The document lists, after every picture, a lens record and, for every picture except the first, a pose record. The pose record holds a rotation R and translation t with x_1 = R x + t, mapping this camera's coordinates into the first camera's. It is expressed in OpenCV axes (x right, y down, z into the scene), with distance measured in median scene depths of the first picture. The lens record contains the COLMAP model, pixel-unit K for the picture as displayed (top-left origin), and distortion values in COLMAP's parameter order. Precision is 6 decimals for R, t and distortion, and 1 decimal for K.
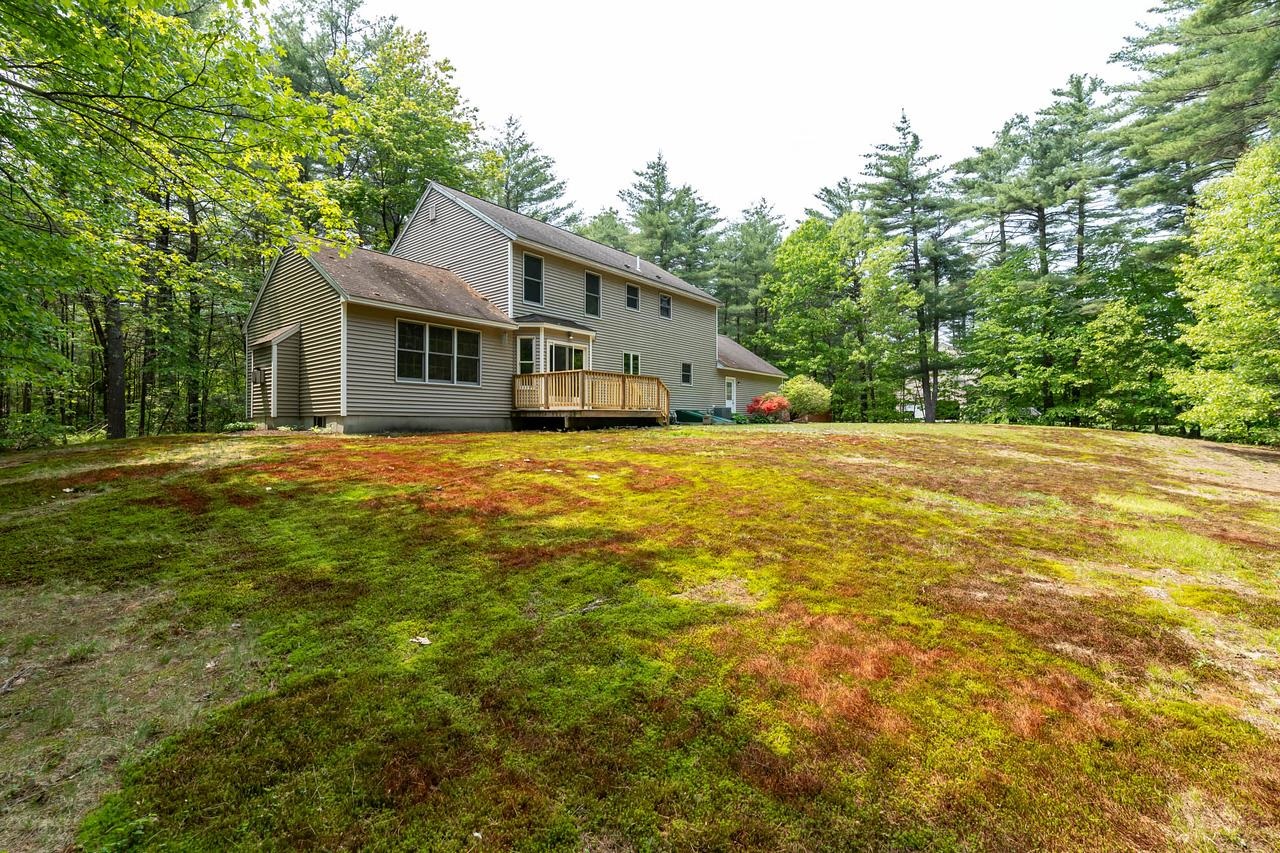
lens RADIAL K [[556.5, 0, 640.2], [0, 556.5, 423.7], [0, 0, 1]] dist [-0.004384, 0.000143]
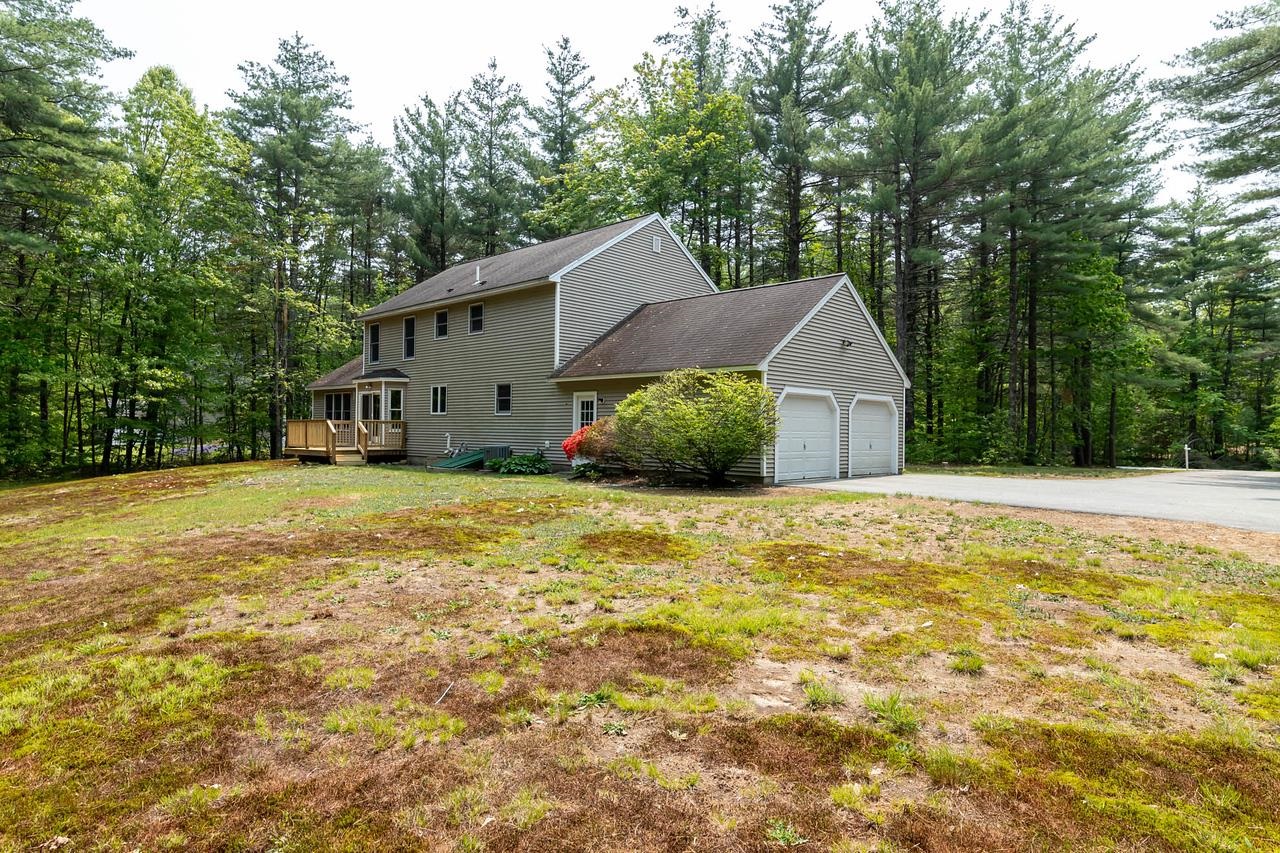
lens RADIAL K [[748.0, 0, 640.4], [0, 748.0, 428.9], [0, 0, 1]] dist [0.000769, 0.000037]
pose [[-0.072925, -0.011114, -0.997276, 1.165133], [-0.017213, 0.999803, -0.009883, -0.047521], [0.997189, 0.016446, -0.073102, 1.387936]]
